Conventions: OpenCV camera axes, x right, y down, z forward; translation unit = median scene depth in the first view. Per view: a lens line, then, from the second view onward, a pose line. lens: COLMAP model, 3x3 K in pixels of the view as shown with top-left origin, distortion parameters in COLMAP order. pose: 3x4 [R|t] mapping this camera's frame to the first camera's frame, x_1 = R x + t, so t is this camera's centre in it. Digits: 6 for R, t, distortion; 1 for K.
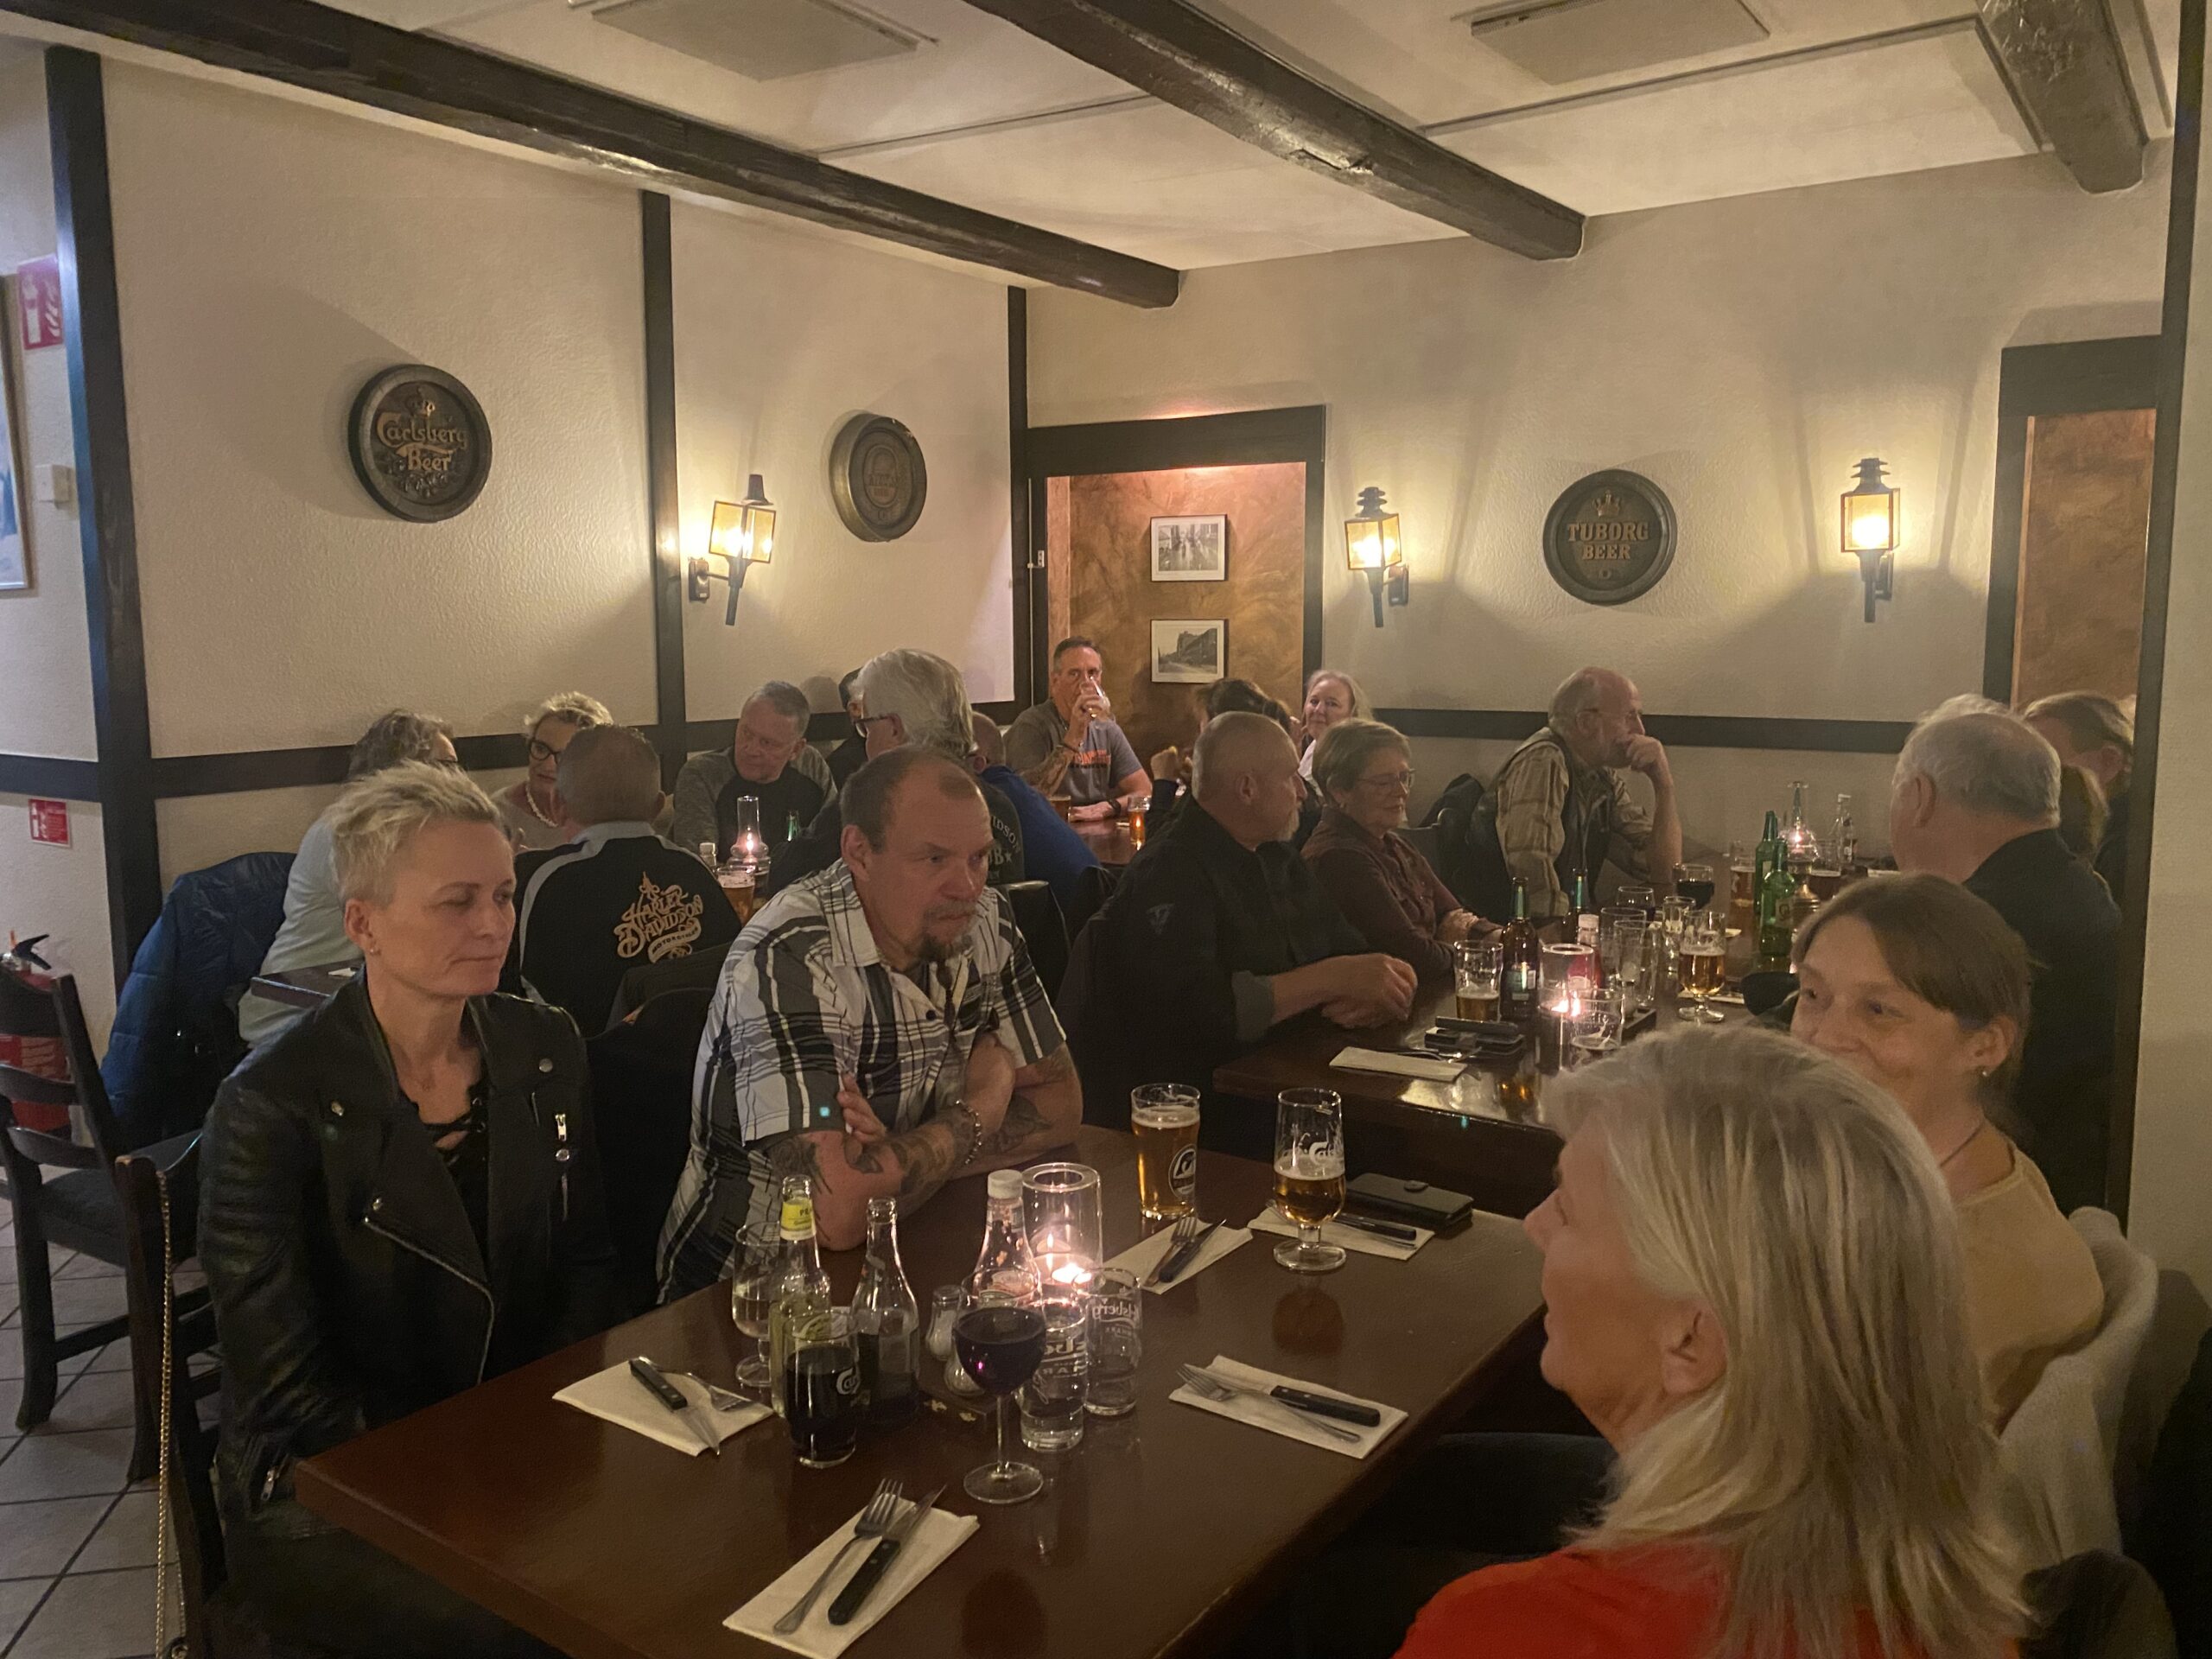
lens RADIAL K [[1668.1, 0, 1087.6], [0, 1668.1, 825.4], [0, 0, 1]] dist [0.105543, -0.192792]
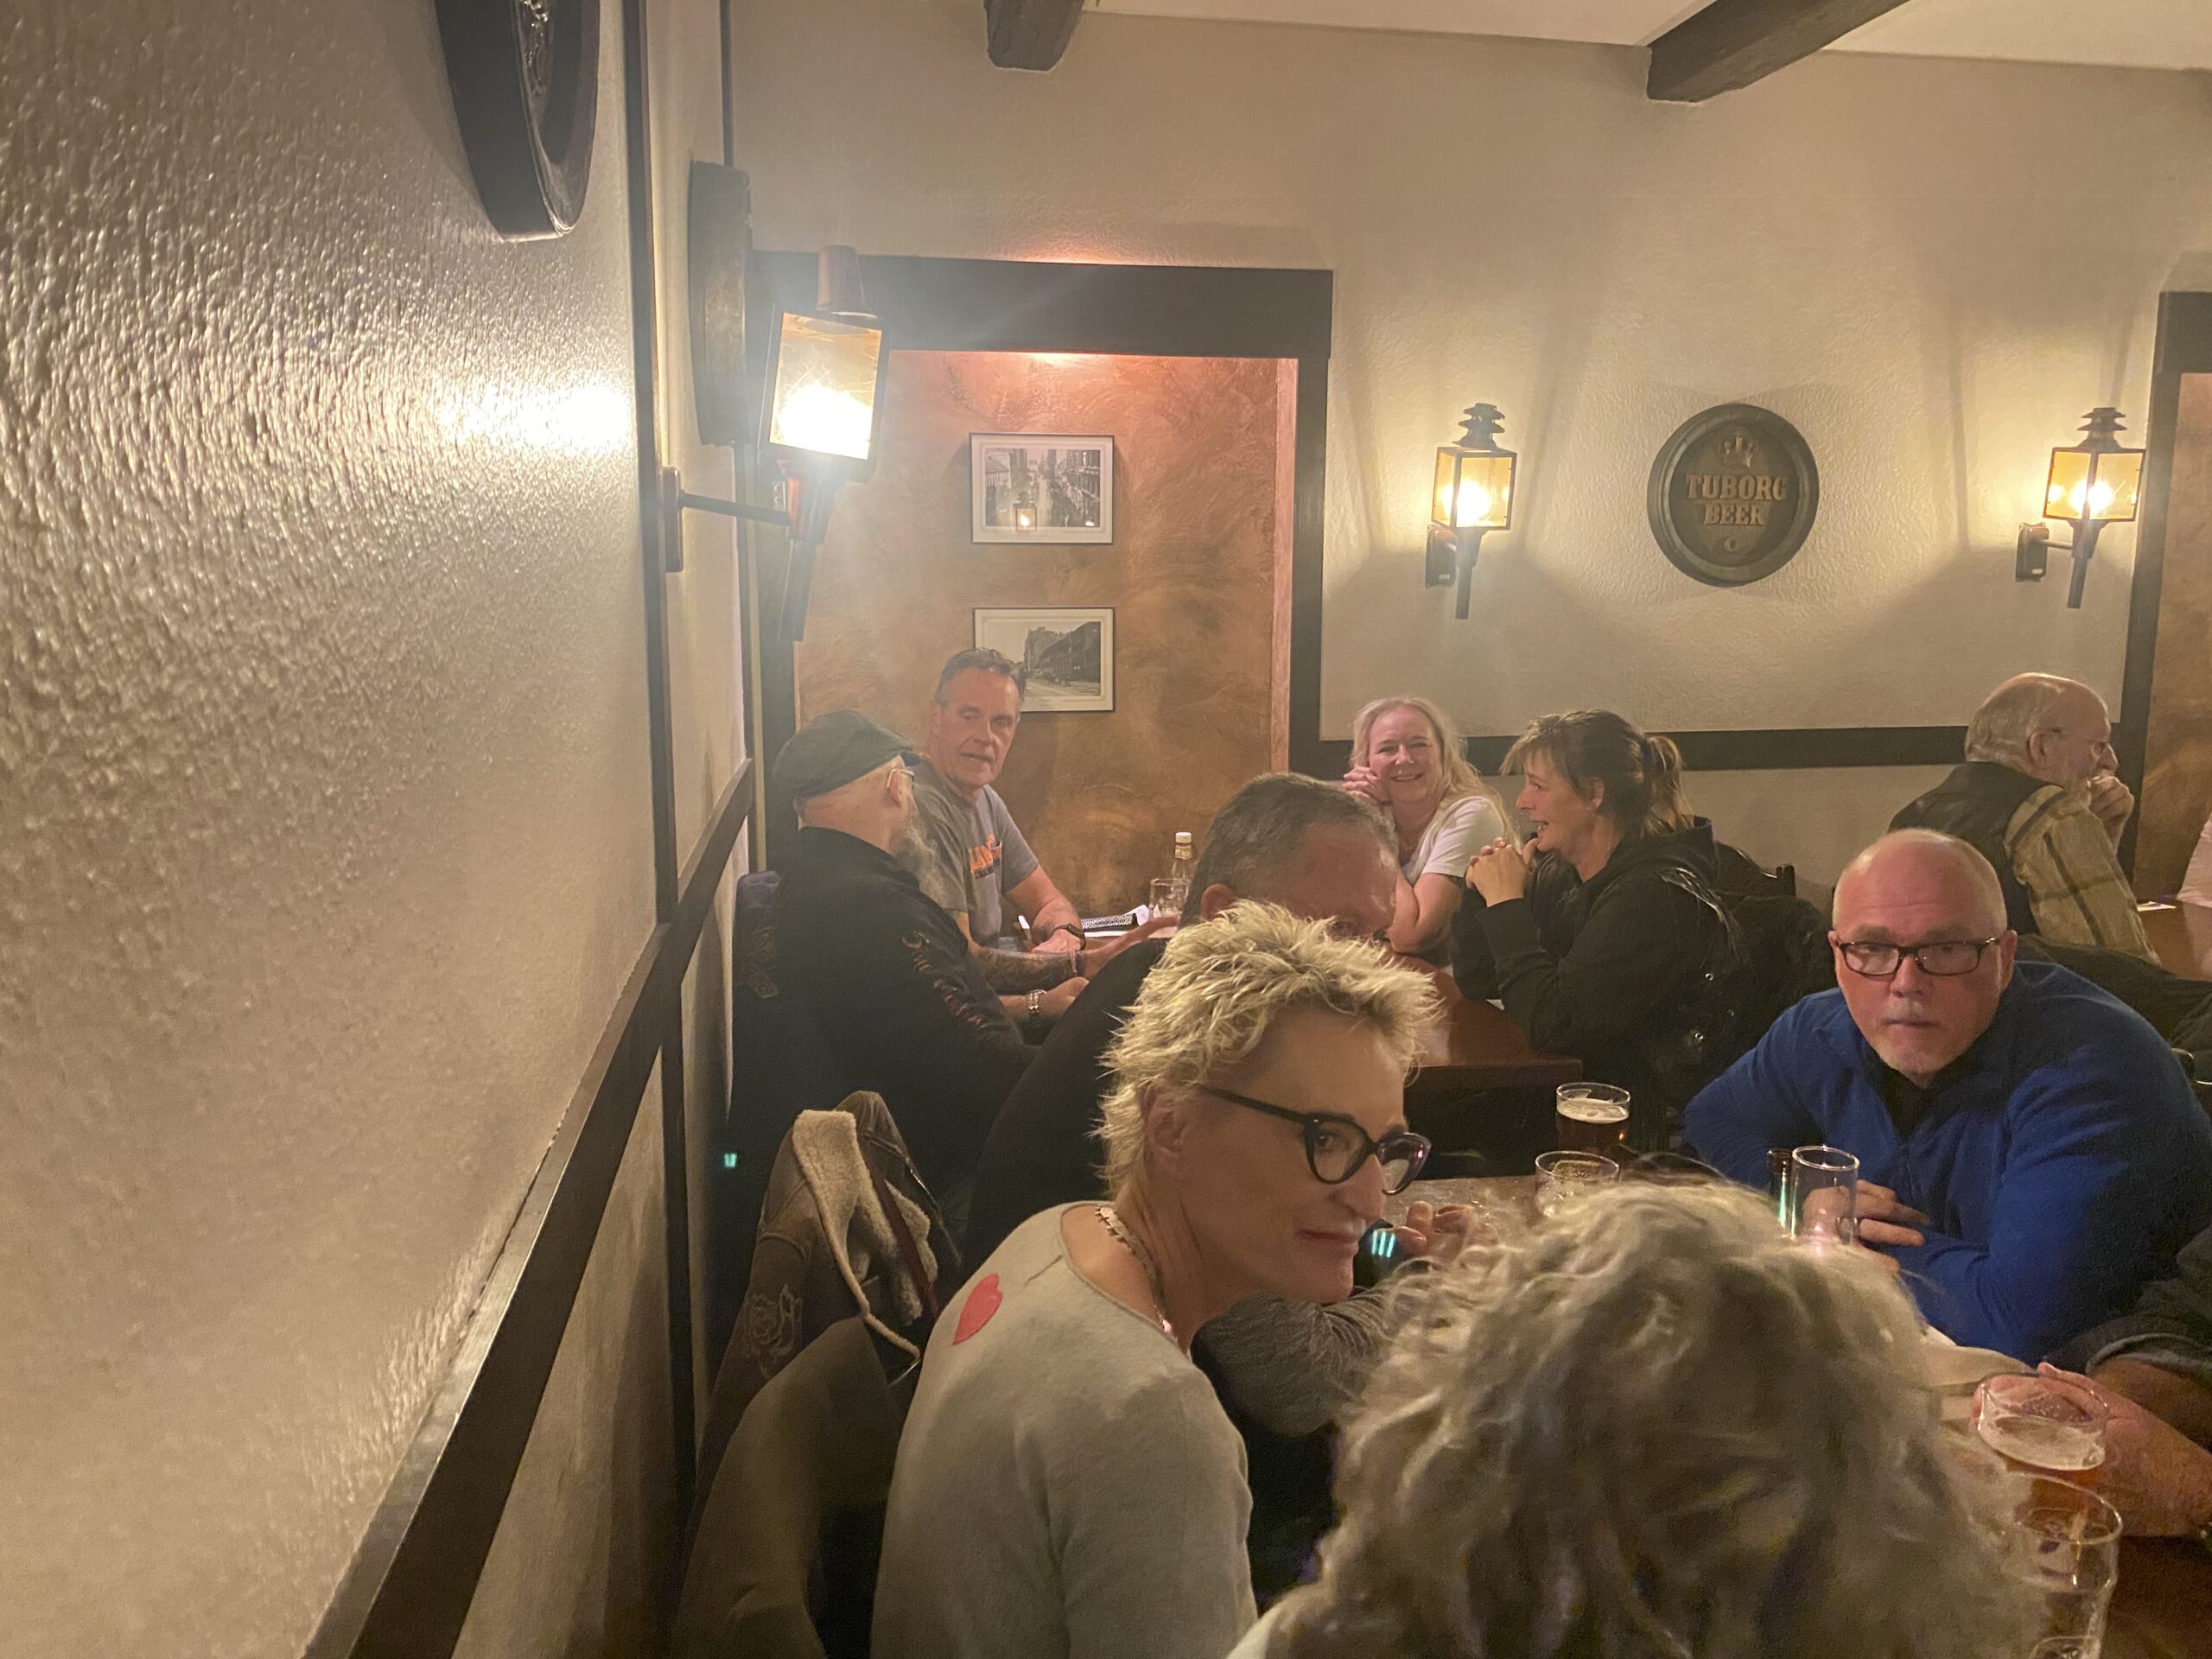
lens RADIAL K [[1633.9, 0, 1106.0], [0, 1633.9, 829.5], [0, 0, 1]] dist [0.111730, -0.157686]
pose [[0.714742, -0.098544, 0.692411, -0.375020], [0.087252, 0.994853, 0.051521, -0.078349], [-0.693925, 0.023590, 0.719661, 0.610154]]
